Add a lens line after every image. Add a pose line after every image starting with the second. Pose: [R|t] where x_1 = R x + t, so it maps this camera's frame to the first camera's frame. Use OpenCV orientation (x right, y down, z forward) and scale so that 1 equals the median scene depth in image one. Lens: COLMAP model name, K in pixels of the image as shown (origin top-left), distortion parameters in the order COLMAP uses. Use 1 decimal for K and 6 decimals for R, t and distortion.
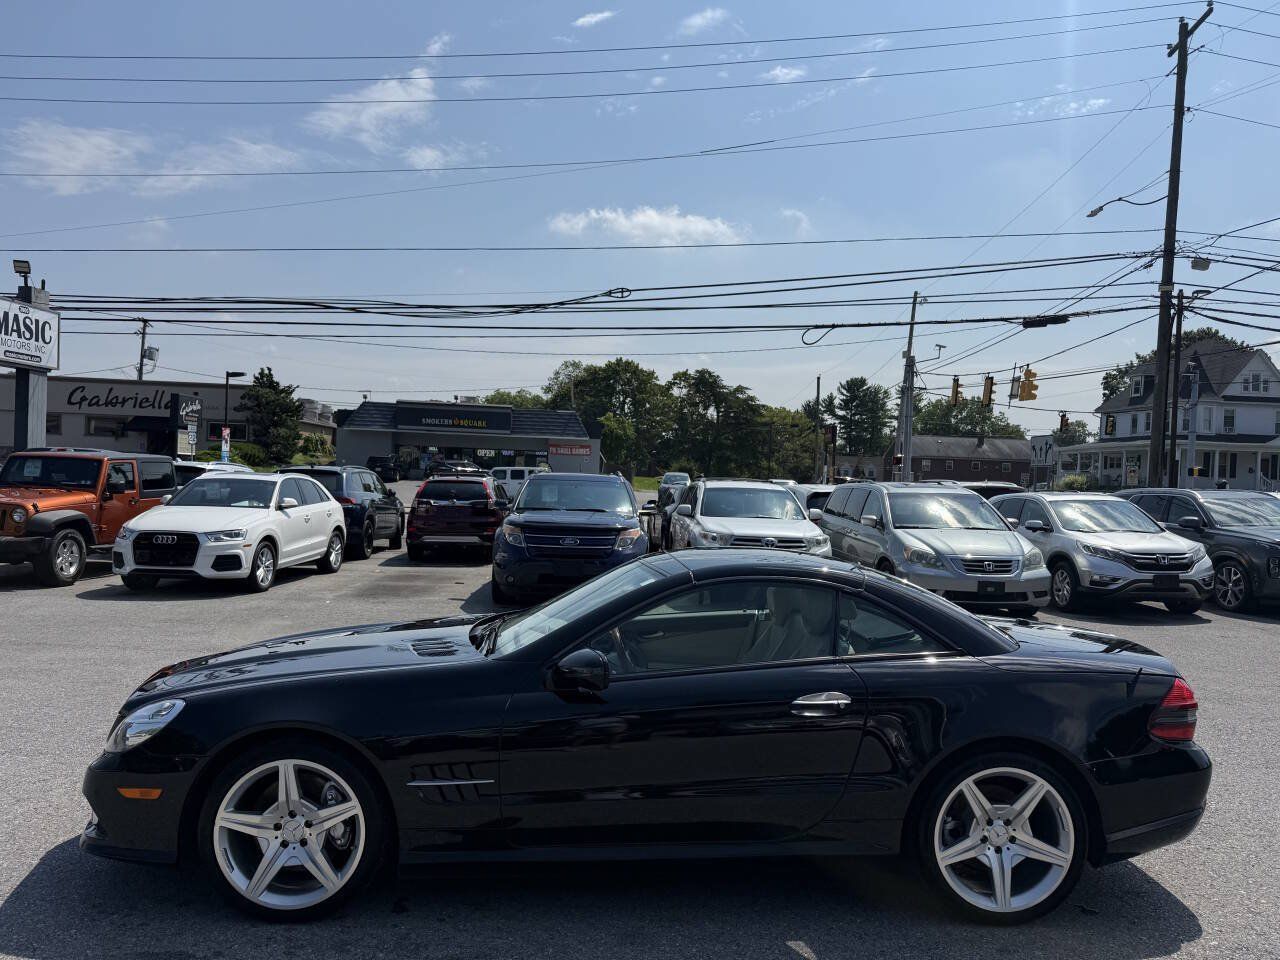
lens RADIAL K [[922.4, 0, 638.7], [0, 922.4, 491.4], [0, 0, 1]] dist [0.070634, -0.093411]
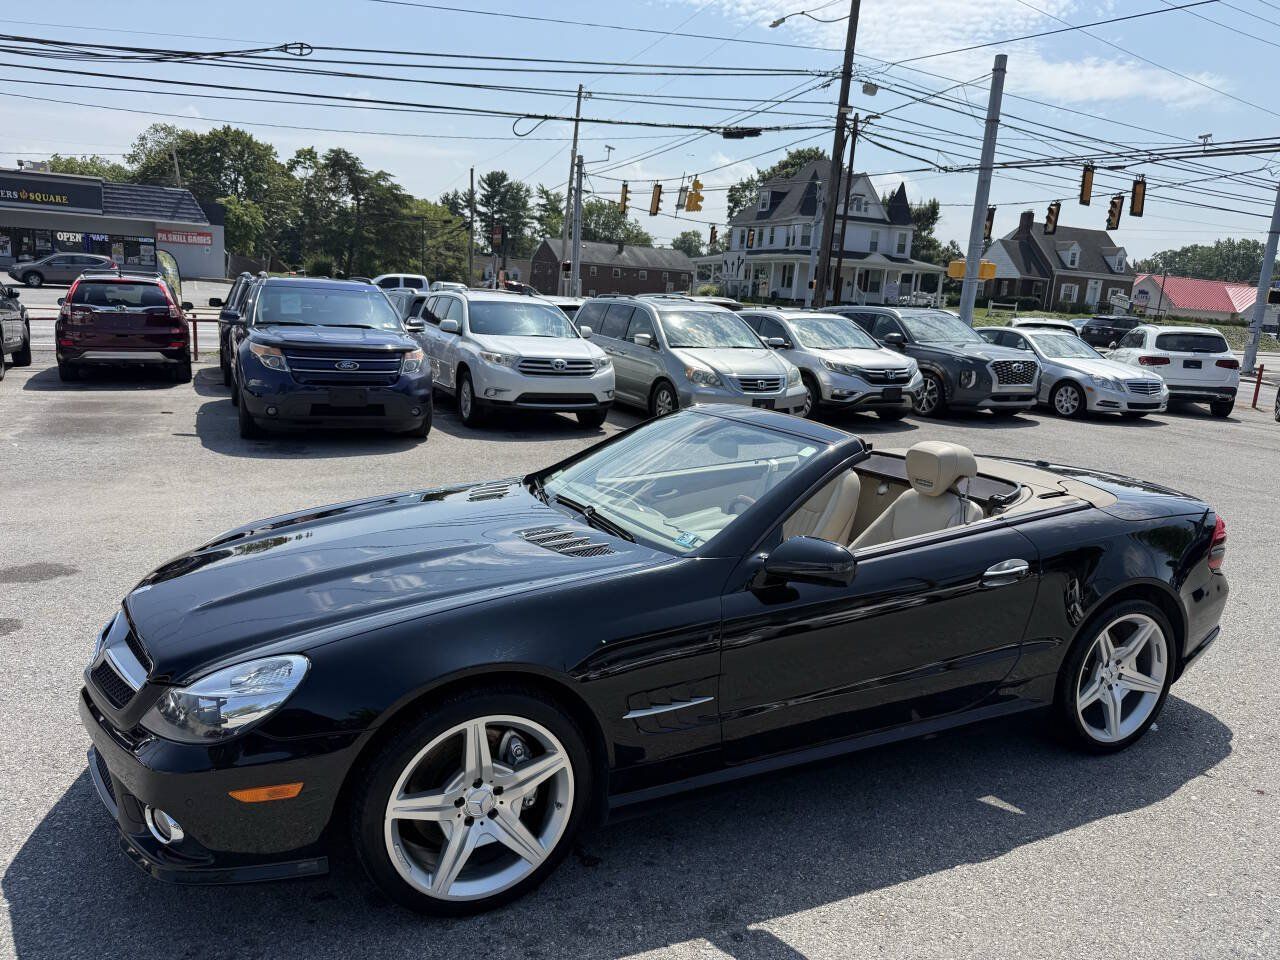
lens RADIAL K [[922.4, 0, 638.7], [0, 922.4, 491.4], [0, 0, 1]] dist [0.070634, -0.093411]
pose [[0.915626, -0.064763, 0.396780, -0.115868], [-0.020951, 0.977912, 0.207964, -0.010507], [-0.401484, -0.198730, 0.894045, 0.067848]]
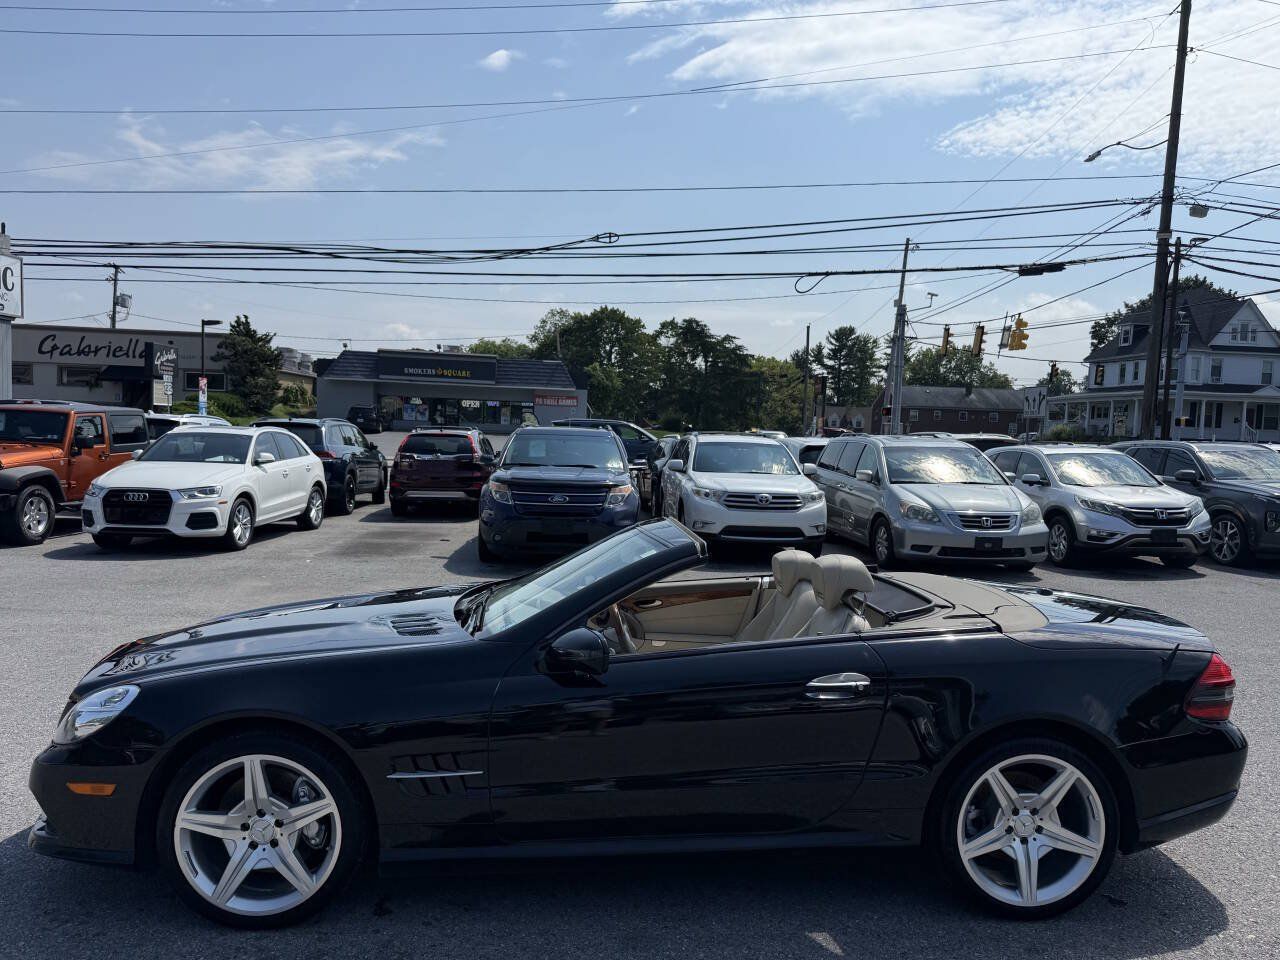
lens RADIAL K [[922.6, 0, 646.4], [0, 922.6, 493.3], [0, 0, 1]] dist [0.065768, -0.090317]
pose [[0.999733, -0.003054, 0.022886, -0.003056], [0.001762, 0.998416, 0.056234, -0.003719], [-0.023021, -0.056179, 0.998155, 0.021168]]
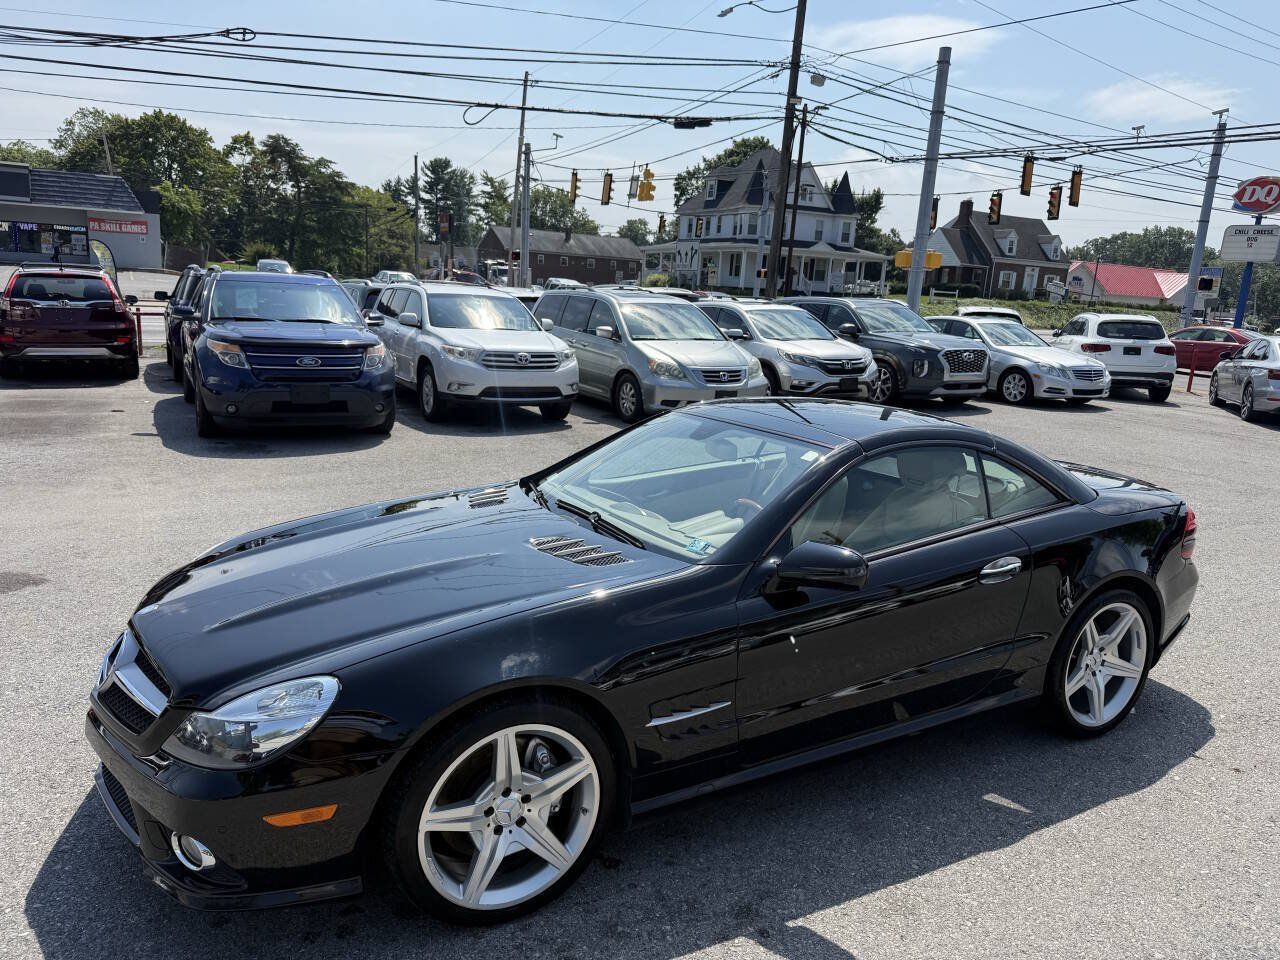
lens RADIAL K [[918.6, 0, 639.1], [0, 918.6, 491.5], [0, 0, 1]] dist [0.076691, -0.095132]
pose [[0.890200, -0.085409, 0.447492, -0.128147], [-0.017168, 0.975282, 0.220296, -0.014039], [-0.455246, -0.203790, 0.866730, 0.073468]]
